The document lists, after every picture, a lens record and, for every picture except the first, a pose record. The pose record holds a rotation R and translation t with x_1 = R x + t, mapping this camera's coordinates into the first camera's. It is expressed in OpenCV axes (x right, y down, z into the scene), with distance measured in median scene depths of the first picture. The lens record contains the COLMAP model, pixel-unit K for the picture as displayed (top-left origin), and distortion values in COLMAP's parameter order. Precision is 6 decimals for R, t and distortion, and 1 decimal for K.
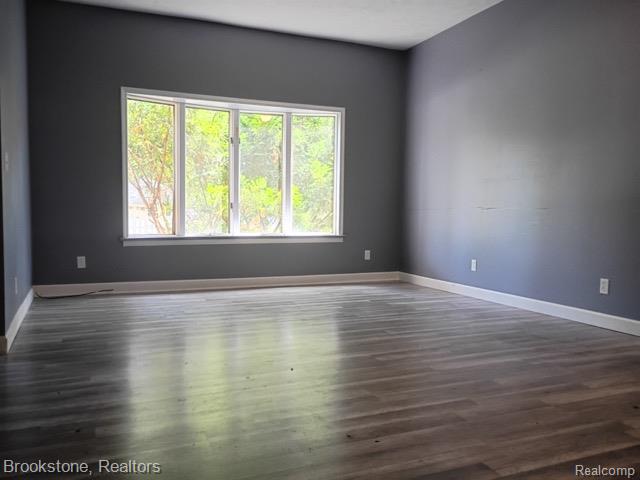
lens RADIAL K [[520.0, 0, 320.0], [0, 520.0, 240.0], [0, 0, 1]] dist [0.050067, -0.060371]
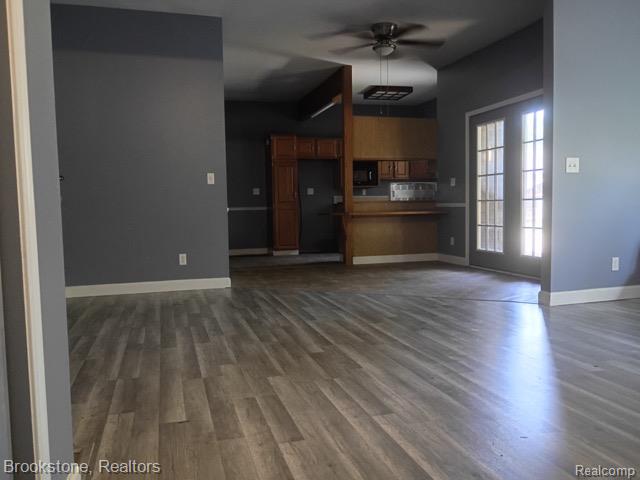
lens RADIAL K [[520.0, 0, 320.0], [0, 520.0, 240.0], [0, 0, 1]] dist [0.050067, -0.060371]
pose [[-0.111661, 0.052993, -0.992332, 0.774789], [-0.042466, 0.997410, 0.058043, -0.010095], [0.992839, 0.048621, -0.109122, 0.502353]]
